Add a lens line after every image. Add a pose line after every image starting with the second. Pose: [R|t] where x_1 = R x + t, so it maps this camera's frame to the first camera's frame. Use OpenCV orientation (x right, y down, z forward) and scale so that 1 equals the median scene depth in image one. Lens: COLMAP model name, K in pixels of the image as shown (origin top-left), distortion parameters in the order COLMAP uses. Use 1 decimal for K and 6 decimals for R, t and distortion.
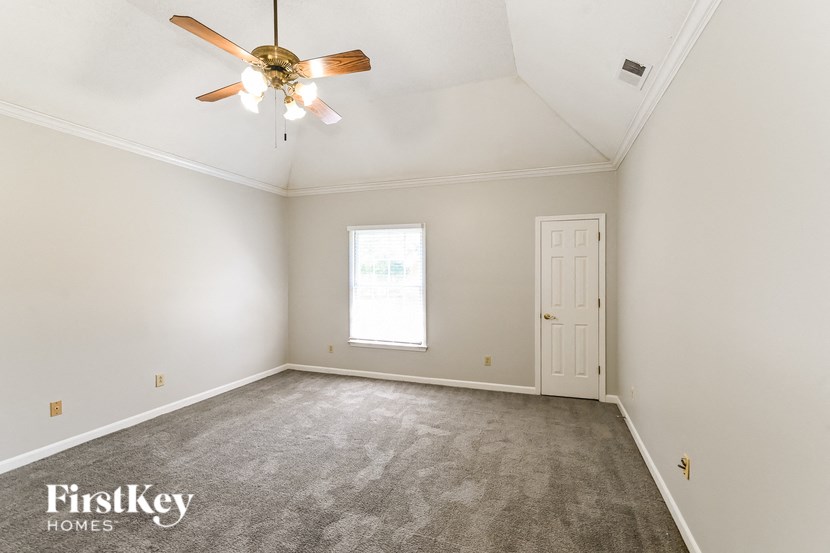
lens RADIAL K [[378.0, 0, 416.9], [0, 378.0, 272.5], [0, 0, 1]] dist [0.014015, 0.000019]
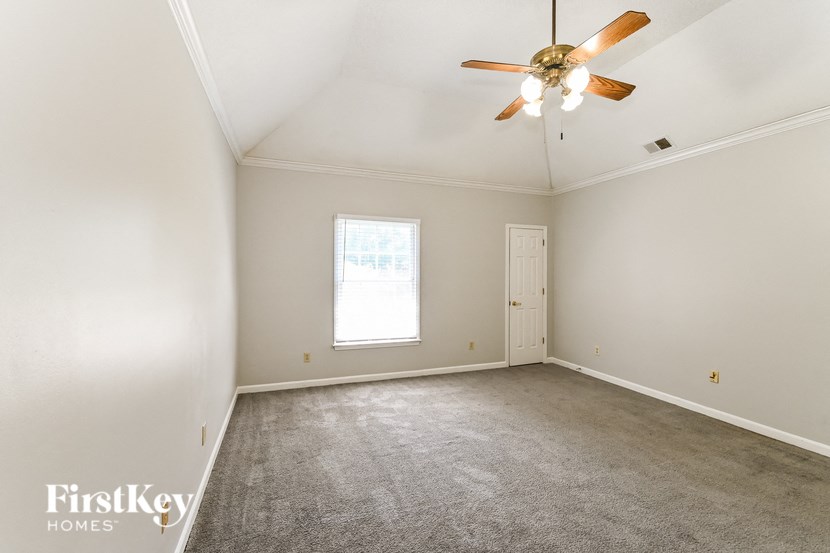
lens RADIAL K [[376.7, 0, 416.8], [0, 376.7, 266.3], [0, 0, 1]] dist [0.013144, 0.000082]
pose [[0.755125, 0.014063, 0.655430, -0.721450], [-0.010400, 0.999901, -0.009472, 0.007751], [-0.655498, 0.000336, 0.755197, 0.261221]]
